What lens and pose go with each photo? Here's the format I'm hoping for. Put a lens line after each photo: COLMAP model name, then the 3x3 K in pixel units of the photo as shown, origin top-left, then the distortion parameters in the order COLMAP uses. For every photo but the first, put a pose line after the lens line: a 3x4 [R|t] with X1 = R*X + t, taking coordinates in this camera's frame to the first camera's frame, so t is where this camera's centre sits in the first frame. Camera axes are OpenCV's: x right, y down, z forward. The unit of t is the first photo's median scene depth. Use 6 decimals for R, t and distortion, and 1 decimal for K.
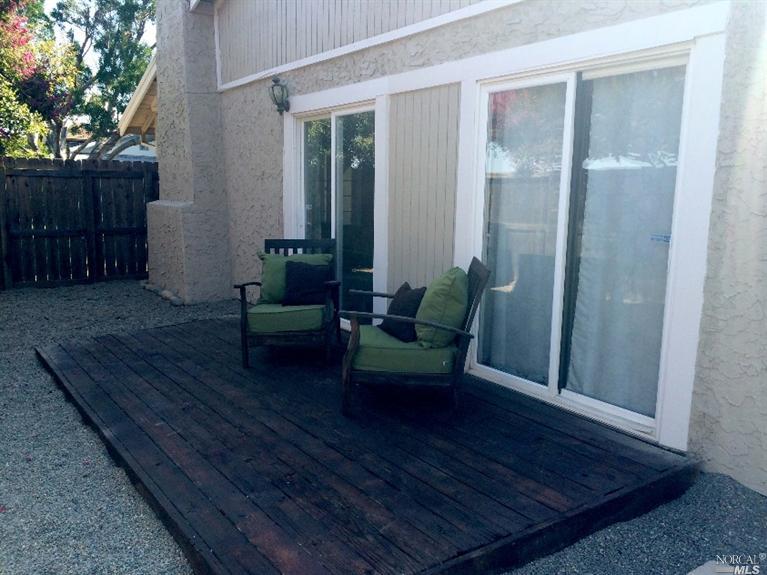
lens RADIAL K [[645.5, 0, 383.5], [0, 645.5, 287.5], [0, 0, 1]] dist [0.069051, -0.094587]
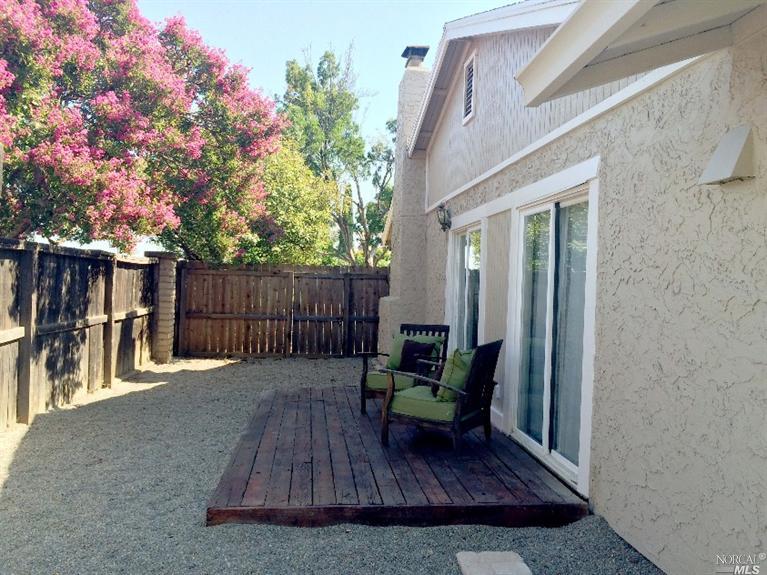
lens RADIAL K [[645.5, 0, 383.5], [0, 645.5, 287.5], [0, 0, 1]] dist [0.069051, -0.094587]
pose [[0.876948, 0.013506, -0.480396, 0.582914], [-0.087863, 0.987263, -0.132635, 0.044402], [0.472486, 0.158523, 0.866965, -0.267574]]
